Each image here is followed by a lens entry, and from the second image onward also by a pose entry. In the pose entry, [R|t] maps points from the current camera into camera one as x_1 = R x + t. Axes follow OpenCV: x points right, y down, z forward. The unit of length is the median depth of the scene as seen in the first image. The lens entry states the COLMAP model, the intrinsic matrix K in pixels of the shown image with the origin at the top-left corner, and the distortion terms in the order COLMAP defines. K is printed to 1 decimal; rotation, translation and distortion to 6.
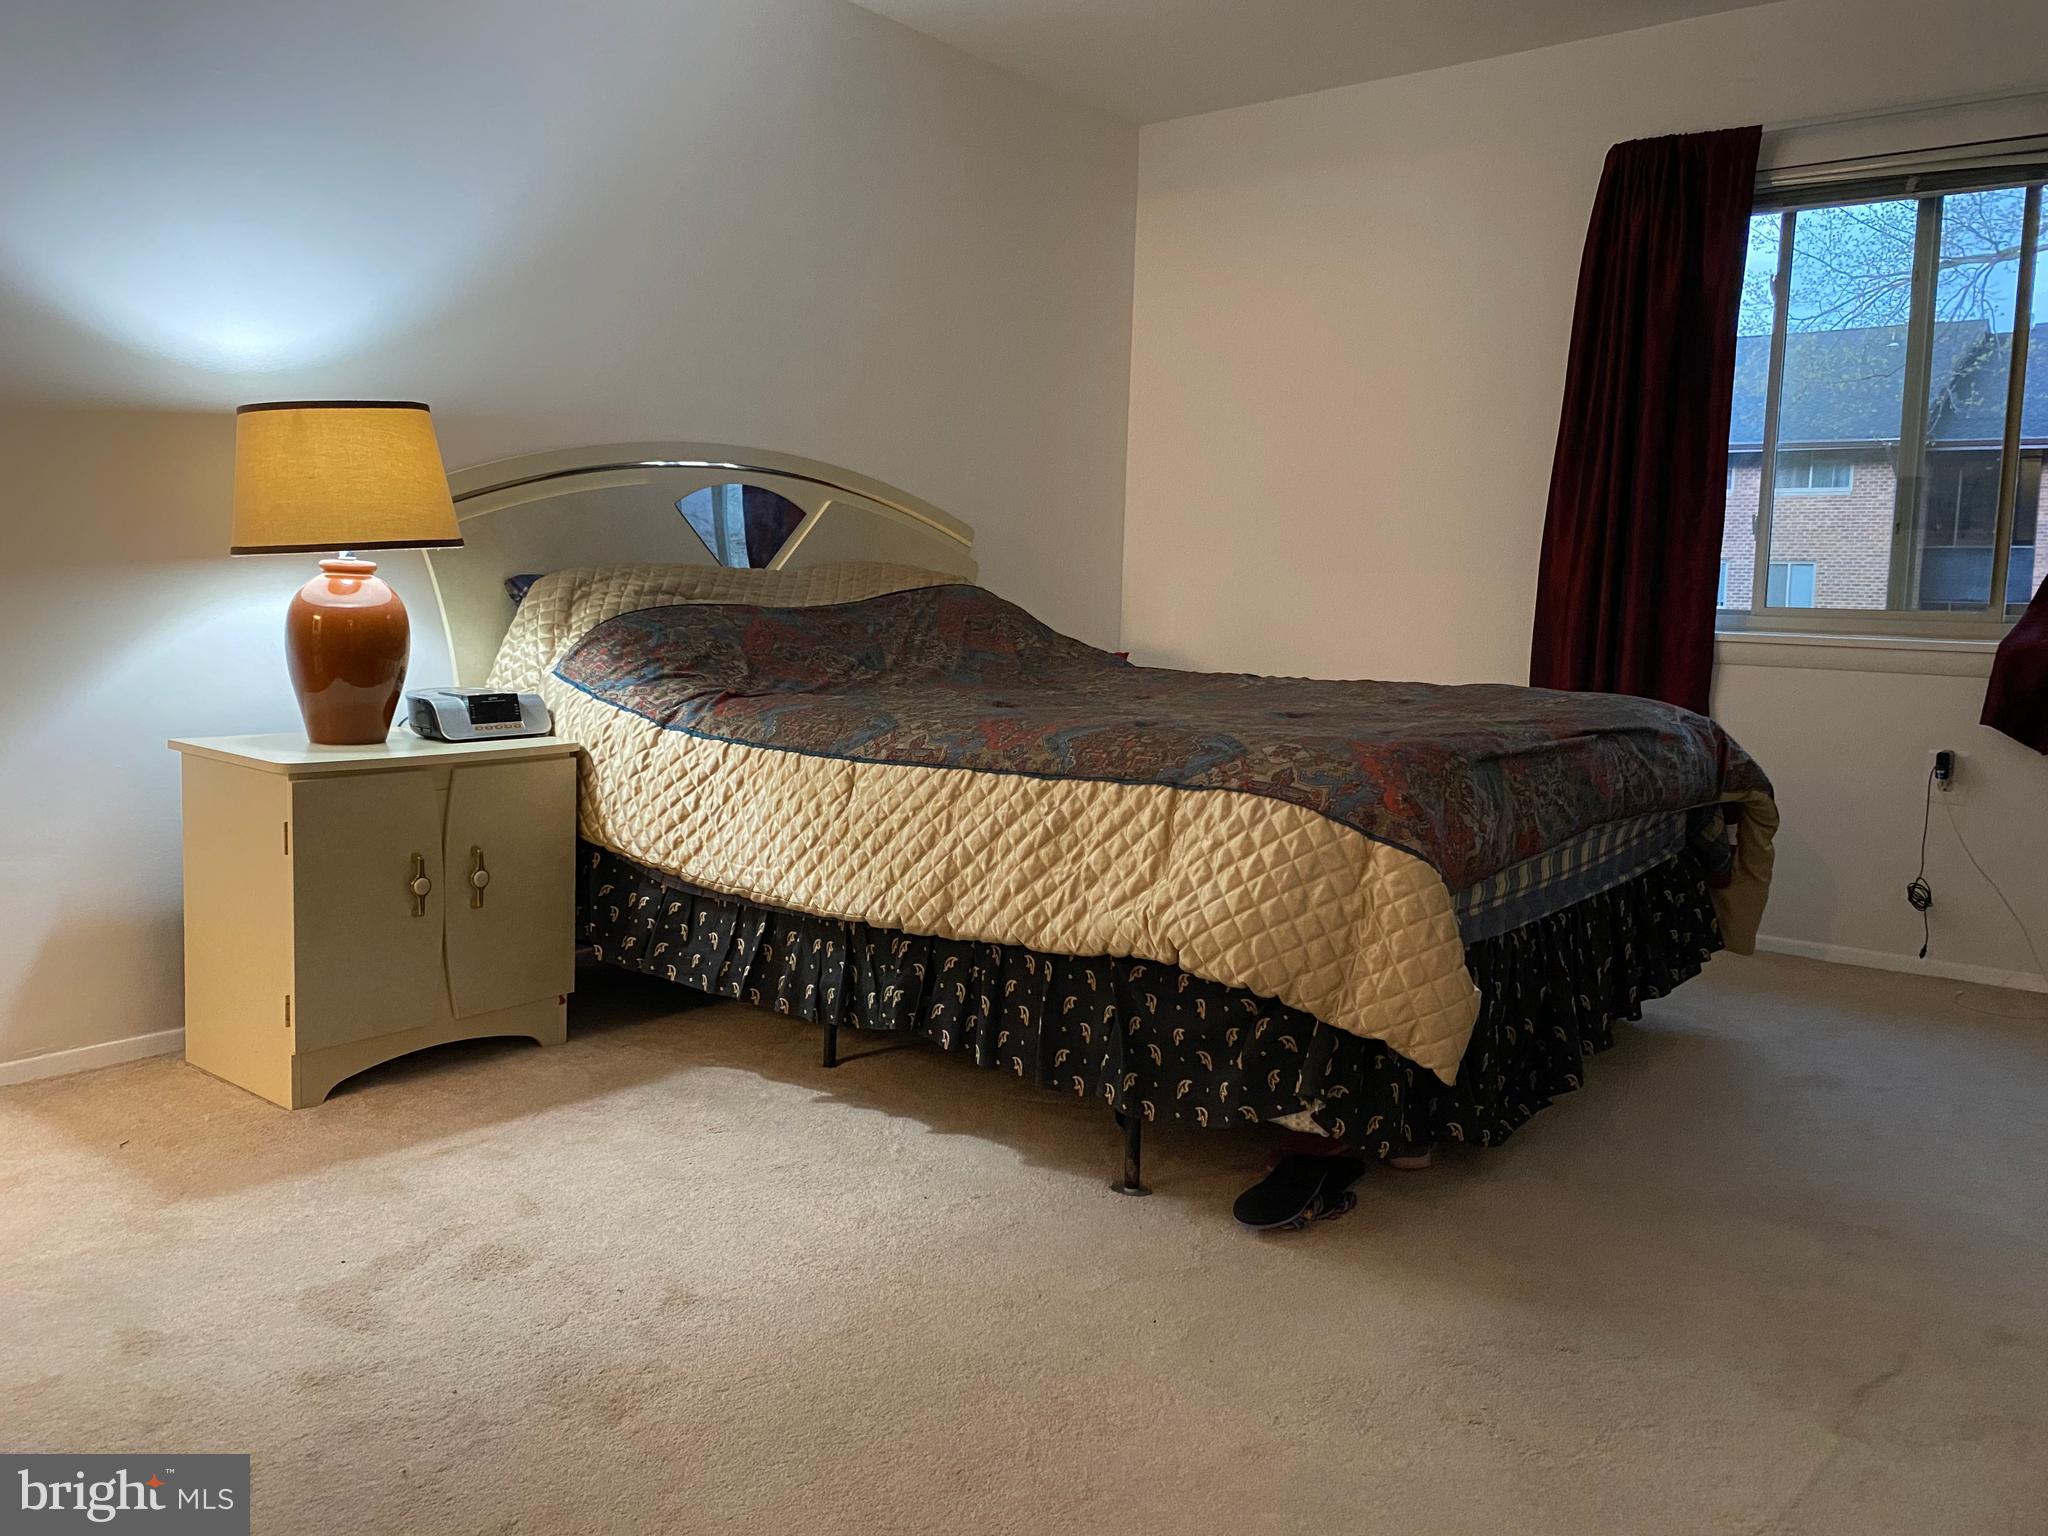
lens RADIAL K [[1582.3, 0, 1016.4], [0, 1582.3, 745.7], [0, 0, 1]] dist [0.048132, -0.055705]
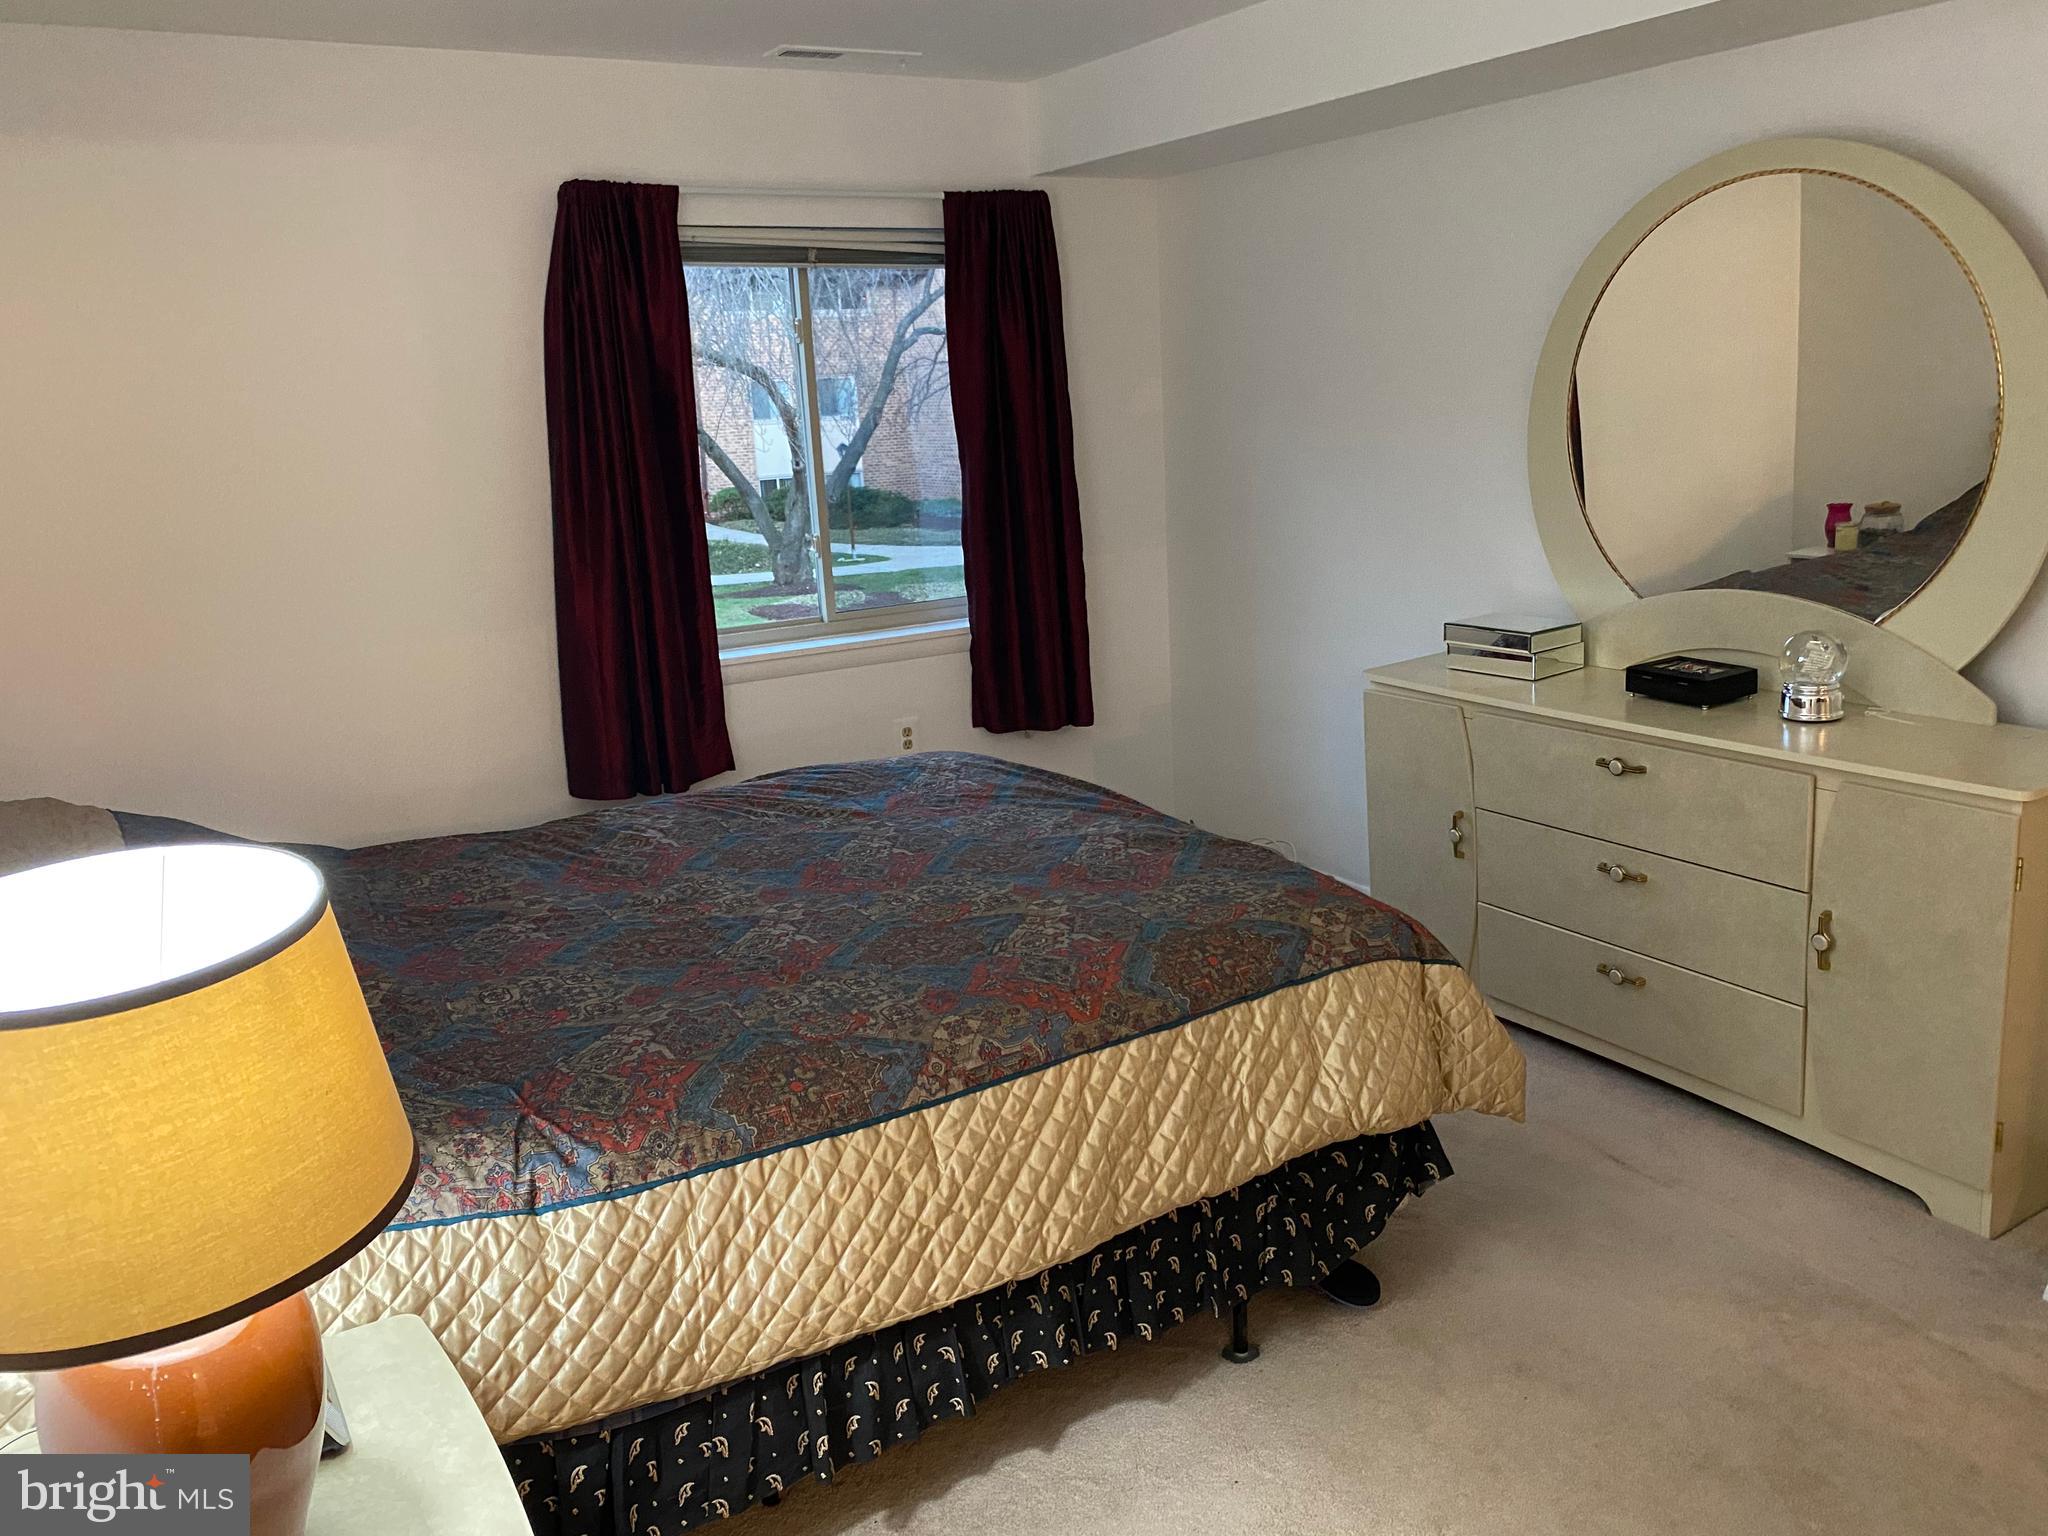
lens RADIAL K [[1567.3, 0, 1014.5], [0, 1567.3, 744.2], [0, 0, 1]] dist [0.152907, -0.359228]
pose [[0.324378, -0.251150, 0.911977, -0.772069], [0.143829, 0.965994, 0.214868, -0.334880], [-0.934929, 0.061470, 0.349470, 0.669575]]
